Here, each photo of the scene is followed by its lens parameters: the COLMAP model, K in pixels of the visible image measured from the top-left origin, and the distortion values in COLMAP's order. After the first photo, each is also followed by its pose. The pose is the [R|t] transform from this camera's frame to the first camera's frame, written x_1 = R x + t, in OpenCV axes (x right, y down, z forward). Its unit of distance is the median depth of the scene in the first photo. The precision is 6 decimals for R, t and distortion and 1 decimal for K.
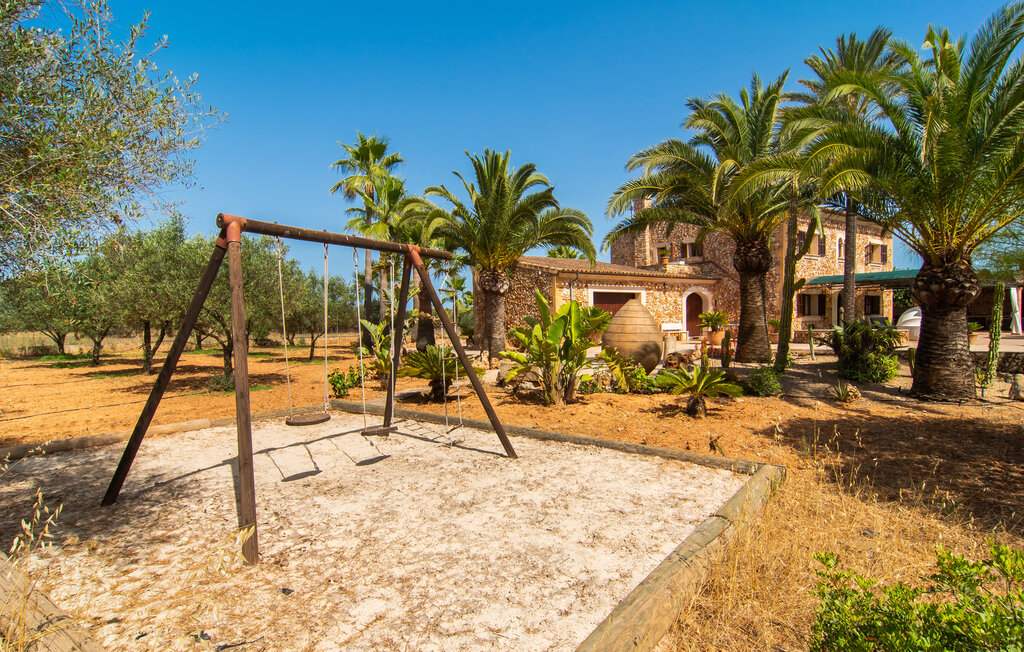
lens RADIAL K [[550.4, 0, 512.1], [0, 550.4, 323.3], [0, 0, 1]] dist [0.003932, -0.000669]
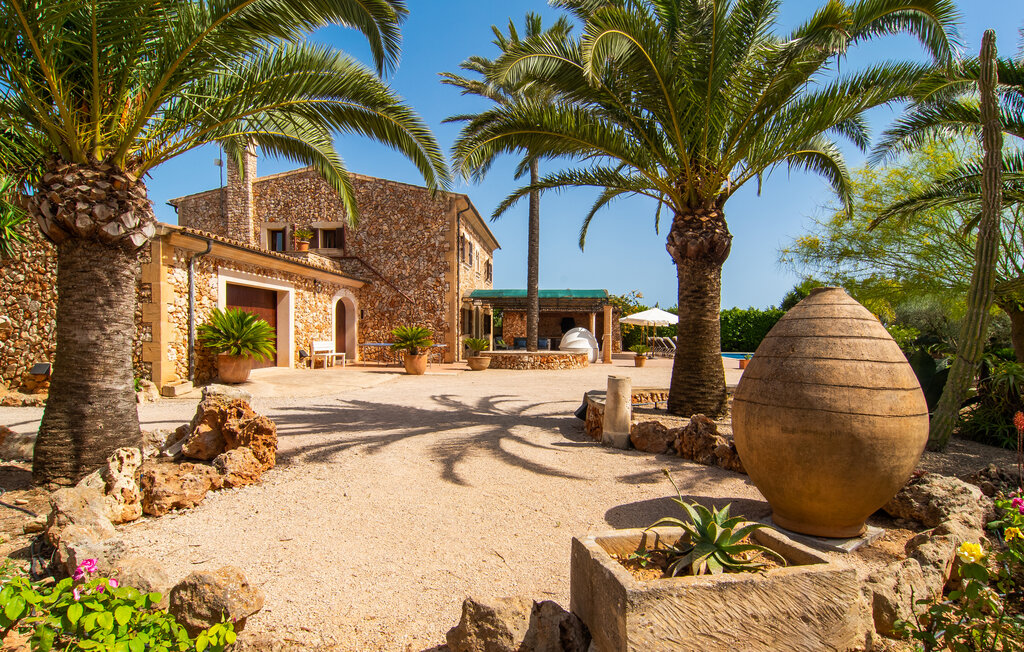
lens RADIAL K [[550.4, 0, 511.2], [0, 550.4, 326.8], [0, 0, 1]] dist [0.003932, -0.000669]
pose [[0.631715, 0.027596, 0.774709, -0.080419], [-0.010538, 0.999580, -0.027013, -0.002043], [-0.775129, 0.008901, 0.631740, 0.402960]]
